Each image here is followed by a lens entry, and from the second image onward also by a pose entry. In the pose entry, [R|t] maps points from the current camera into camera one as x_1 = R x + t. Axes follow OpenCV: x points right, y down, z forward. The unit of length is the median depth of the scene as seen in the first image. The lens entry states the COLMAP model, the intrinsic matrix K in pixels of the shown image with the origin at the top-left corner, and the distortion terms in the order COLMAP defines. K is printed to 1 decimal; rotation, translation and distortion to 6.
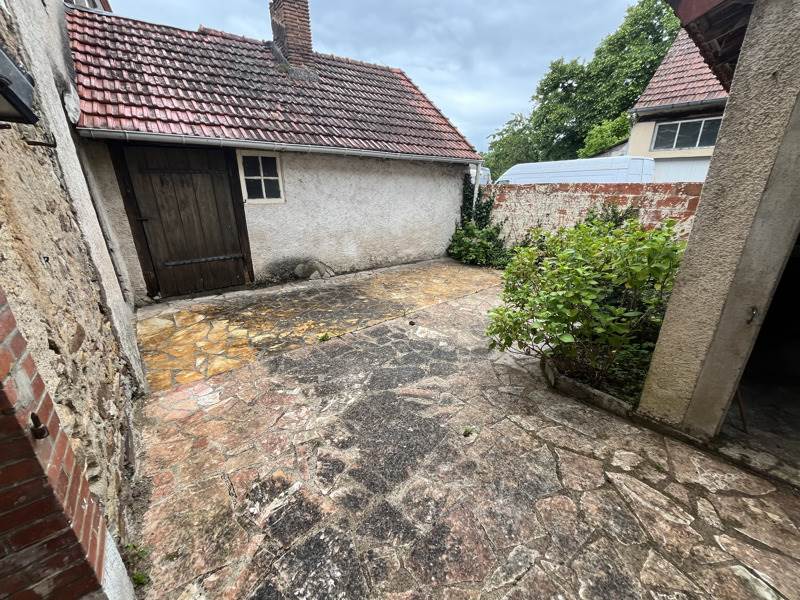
lens RADIAL K [[325.5, 0, 399.0], [0, 325.5, 298.9], [0, 0, 1]] dist [-0.002743, -0.000434]
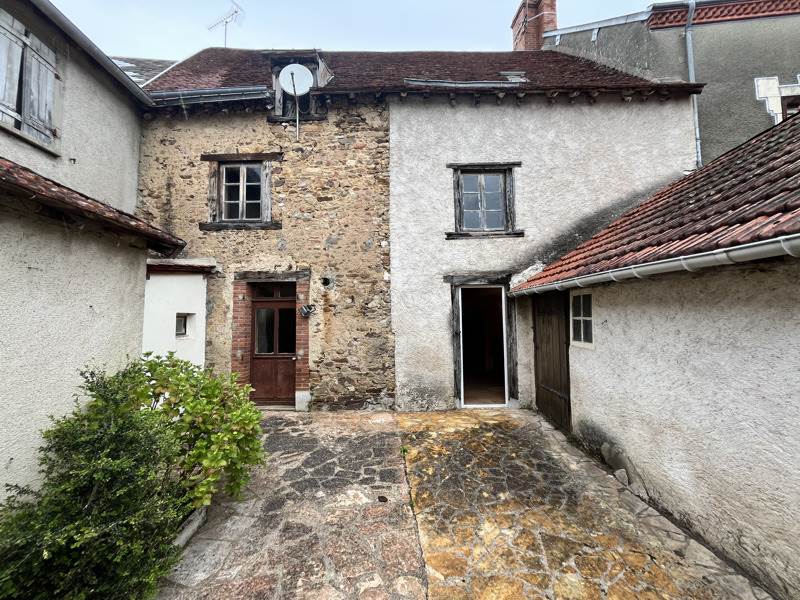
lens RADIAL K [[325.5, 0, 399.0], [0, 325.5, 298.9], [0, 0, 1]] dist [-0.002743, -0.000434]
pose [[-0.615718, -0.036627, -0.787115, 0.601601], [-0.252893, 0.955260, 0.153373, -0.476887], [0.746282, 0.293491, -0.597434, 1.260017]]
